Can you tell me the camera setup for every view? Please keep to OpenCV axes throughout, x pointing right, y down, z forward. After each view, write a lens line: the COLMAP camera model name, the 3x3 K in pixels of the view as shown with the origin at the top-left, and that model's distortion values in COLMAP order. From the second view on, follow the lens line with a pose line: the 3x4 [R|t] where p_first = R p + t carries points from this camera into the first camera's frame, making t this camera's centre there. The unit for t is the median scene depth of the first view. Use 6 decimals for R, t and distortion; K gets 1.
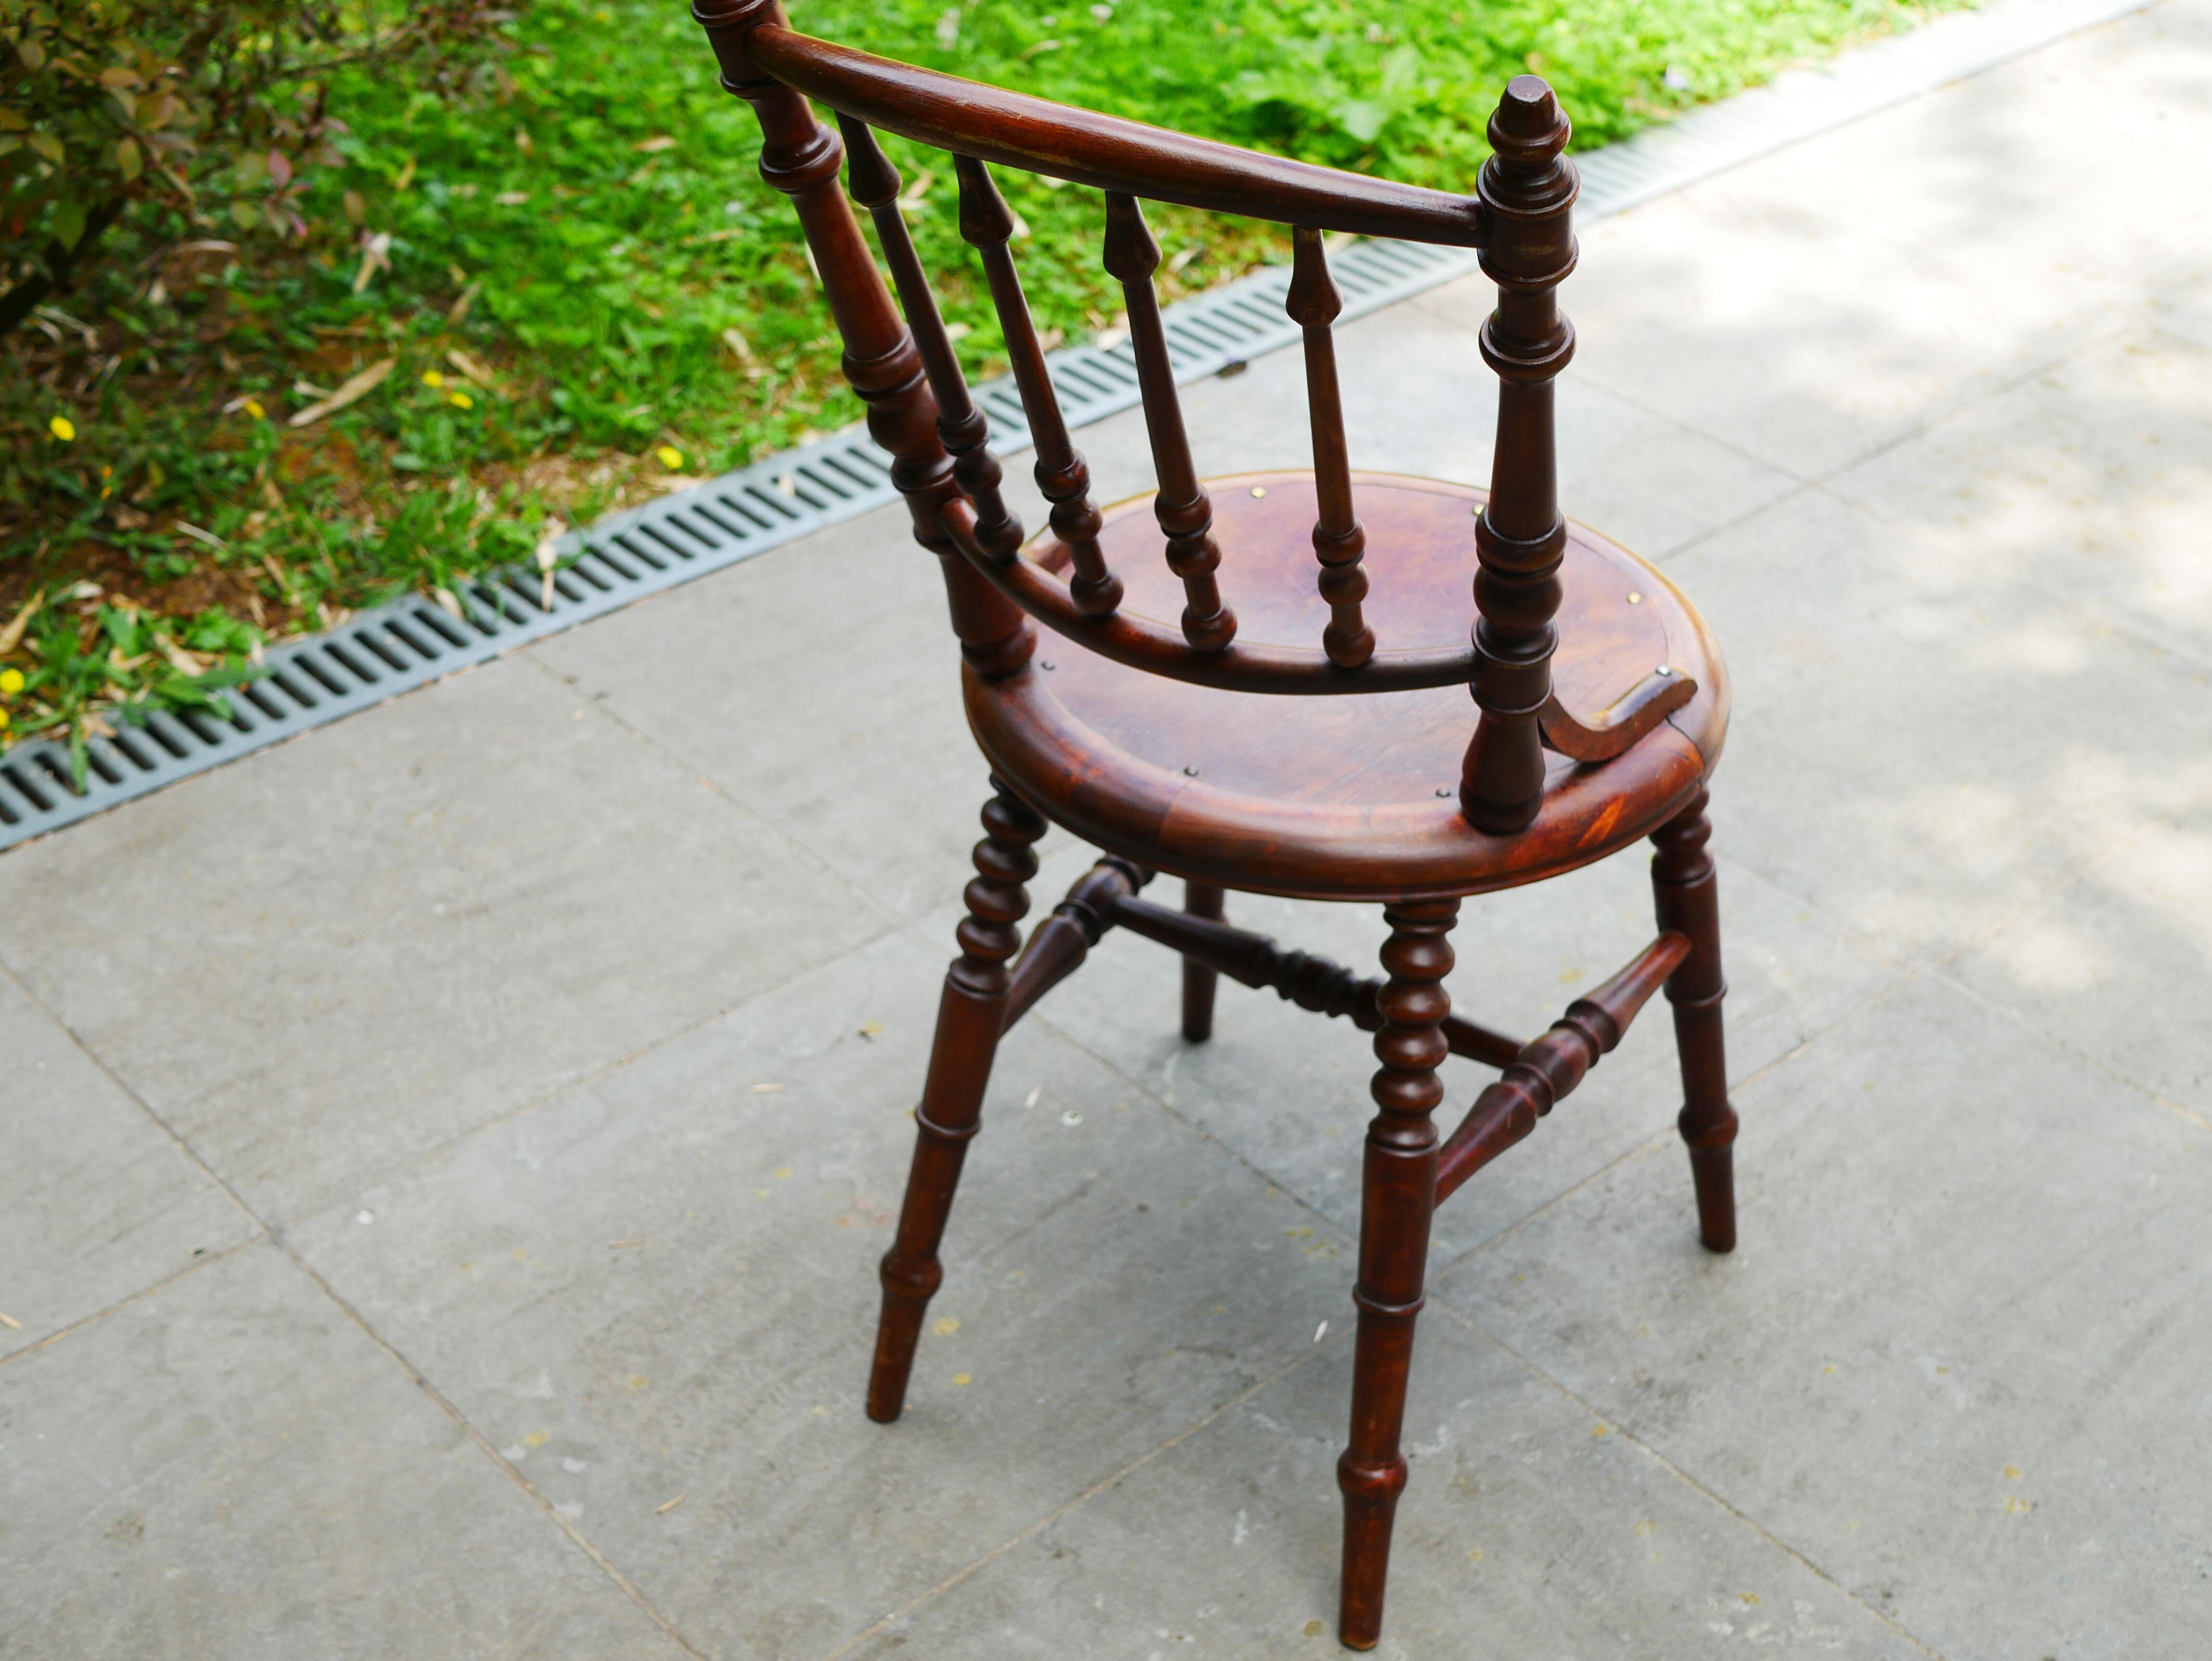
lens RADIAL K [[3304.9, 0, 1126.6], [0, 3304.9, 832.4], [0, 0, 1]] dist [-0.018878, 0.000000]
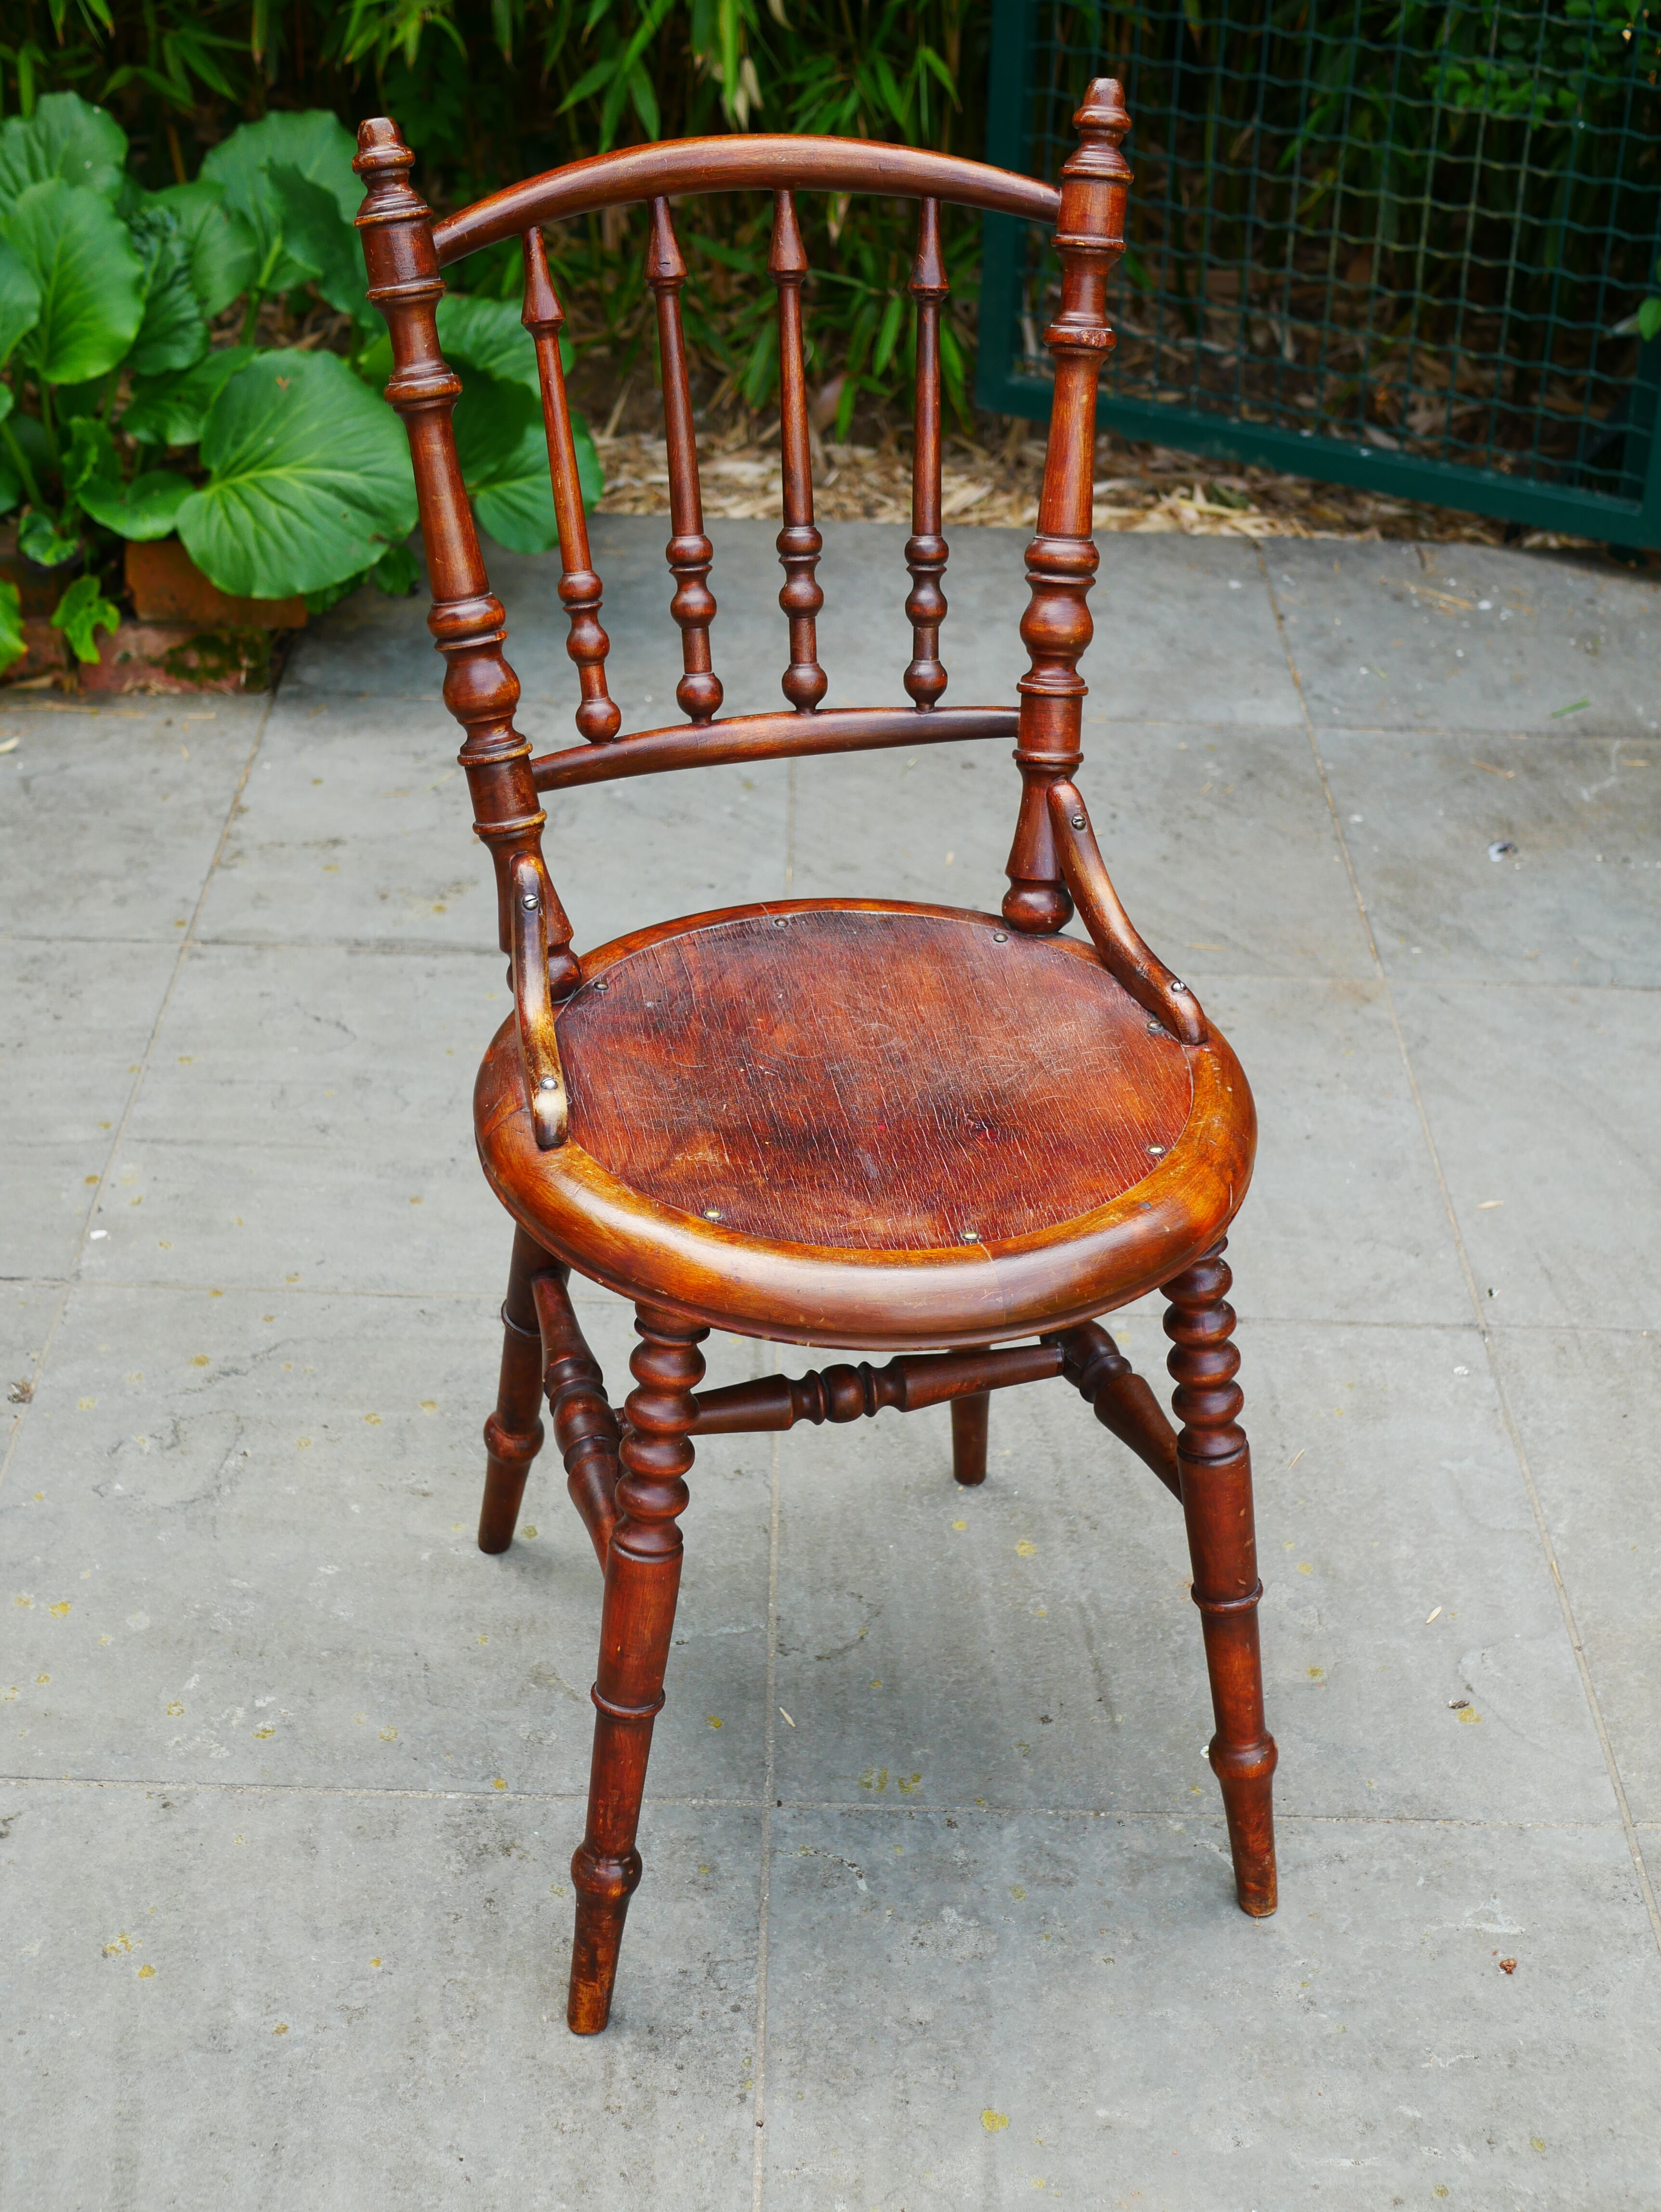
lens RADIAL K [[3304.9, 0, 842.8], [0, 3304.9, 1104.3], [0, 0, 1]] dist [-0.018878, 0.000000]
pose [[-0.659784, 0.361680, -0.658690, 0.650265], [-0.456177, 0.503783, 0.733556, -0.695112], [0.597150, 0.784468, -0.167398, 1.051927]]
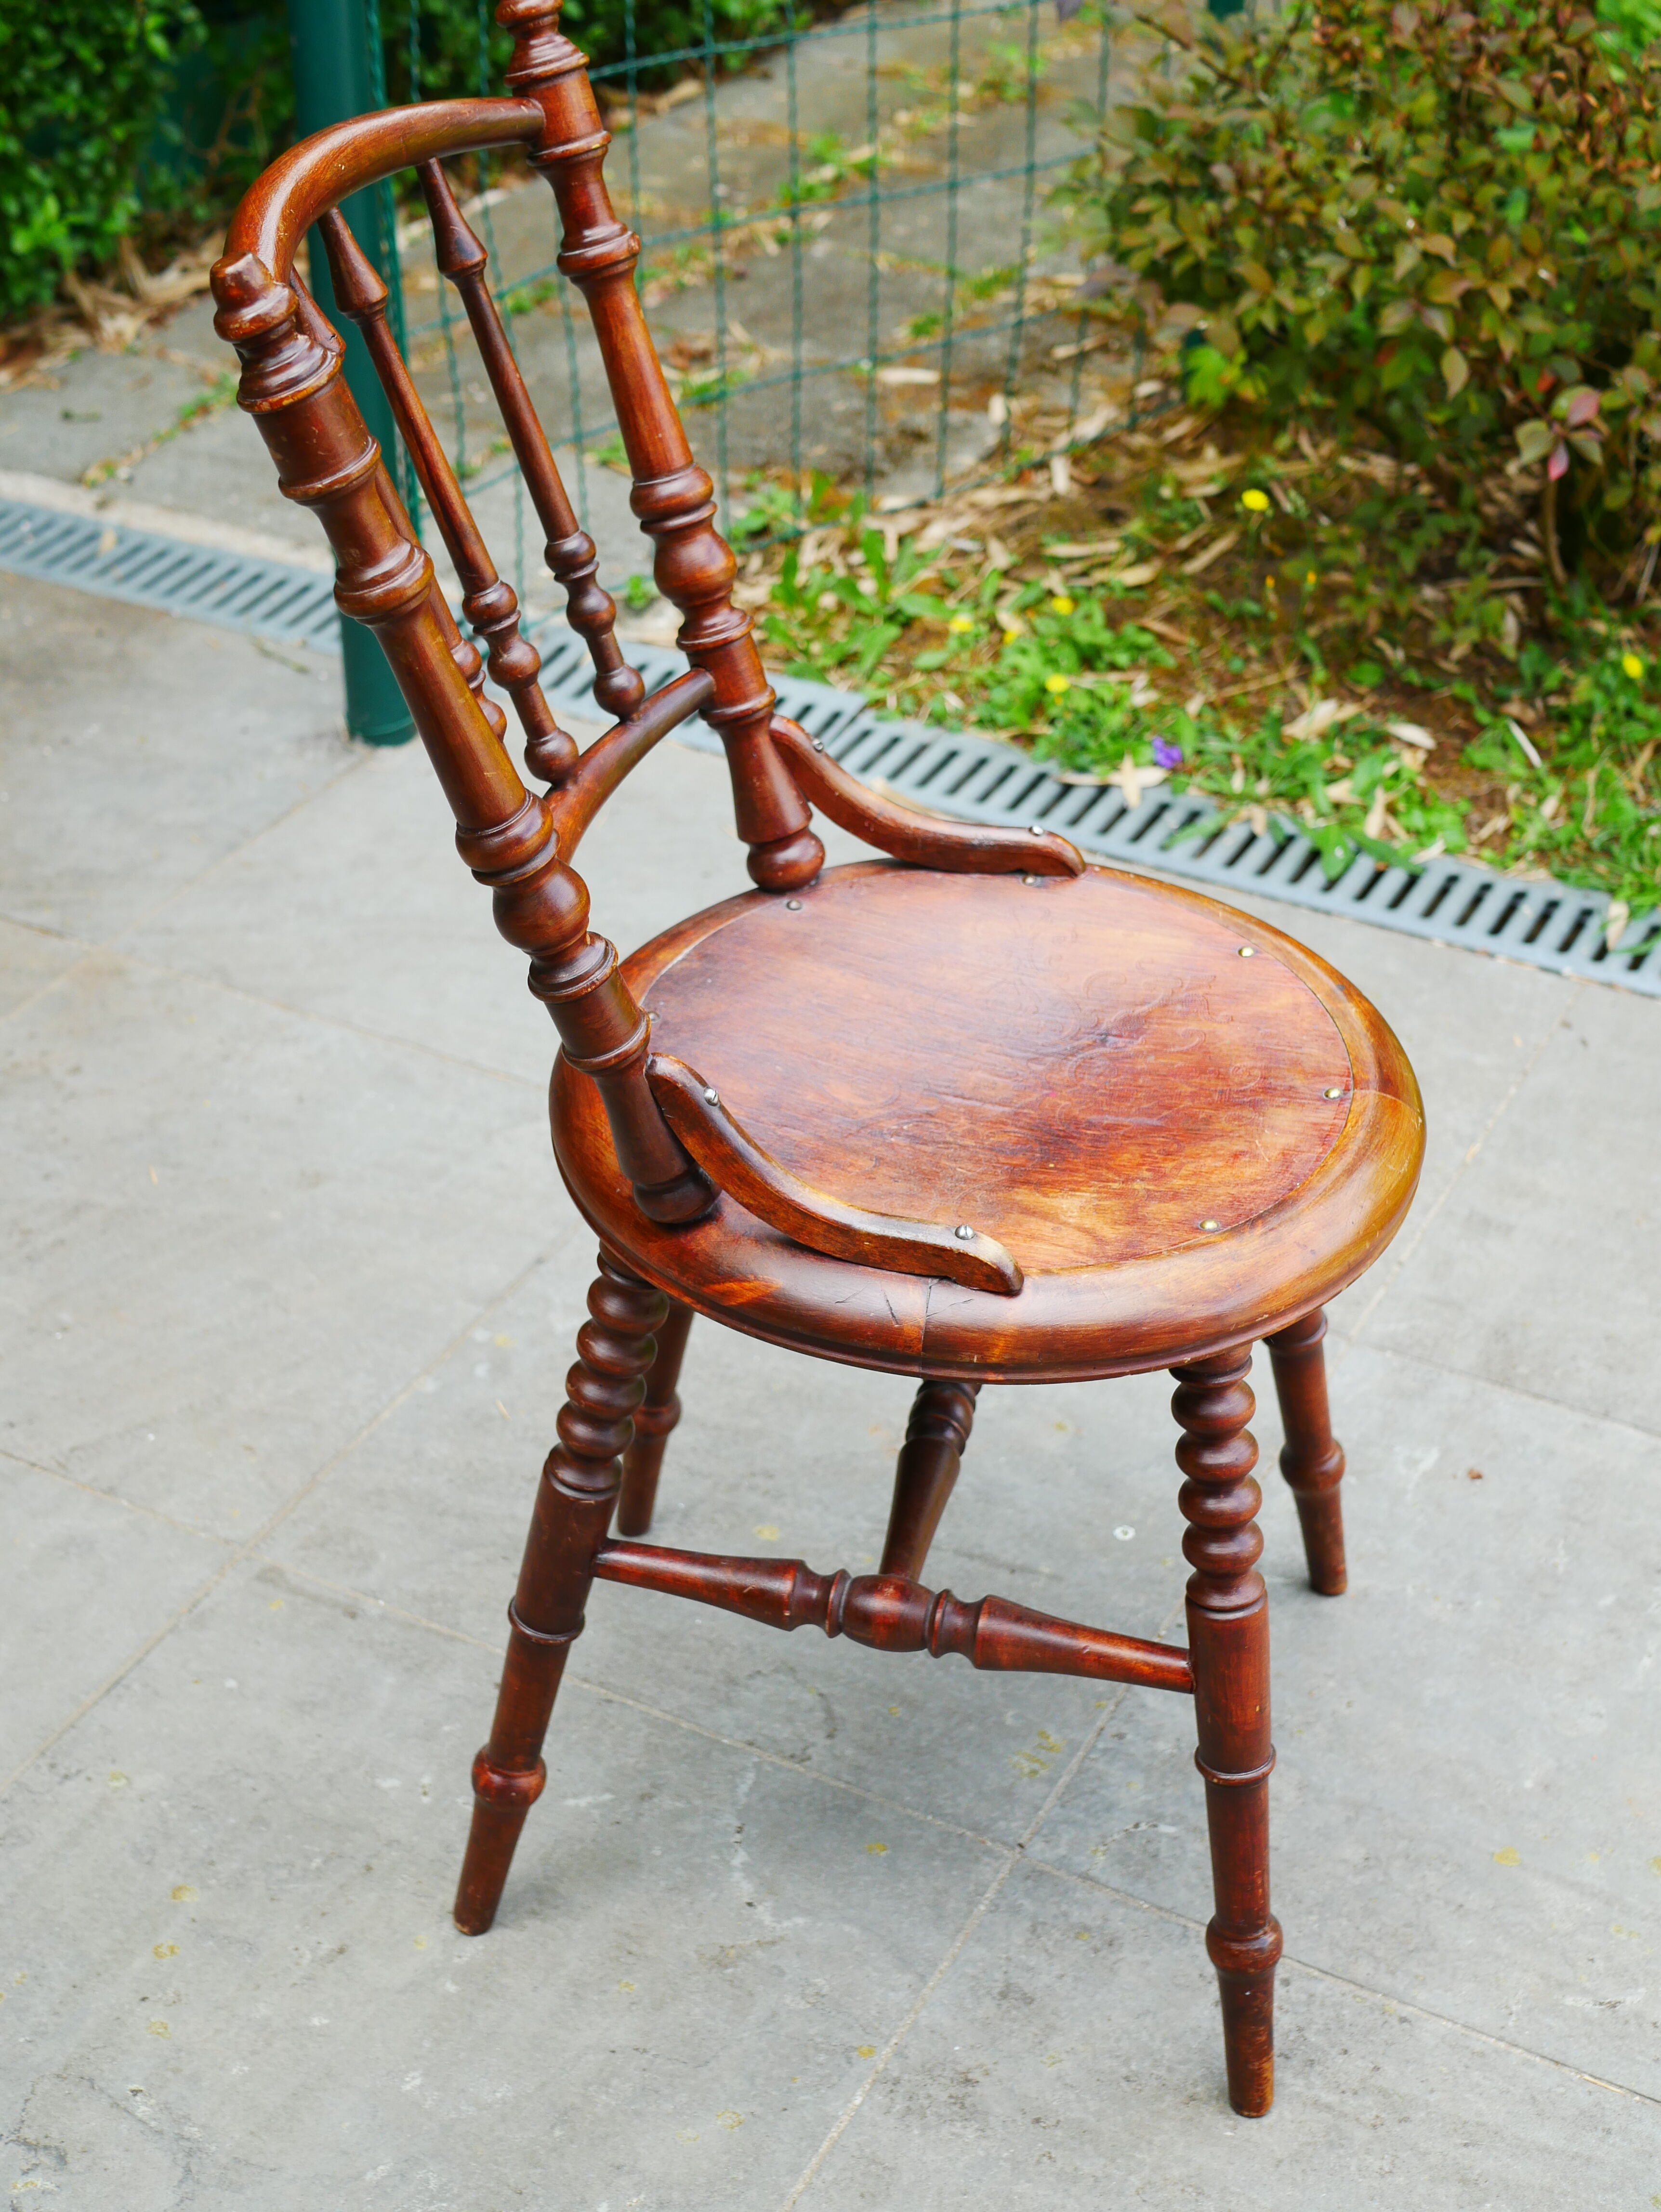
lens RADIAL K [[3304.9, 0, 821.3], [0, 3304.9, 1112.3], [0, 0, 1]] dist [-0.018878, 0.000000]
pose [[0.349011, 0.519387, -0.780018, 0.671395], [-0.525371, 0.797696, 0.296086, -0.257759], [0.776000, 0.306462, 0.551276, 0.436552]]
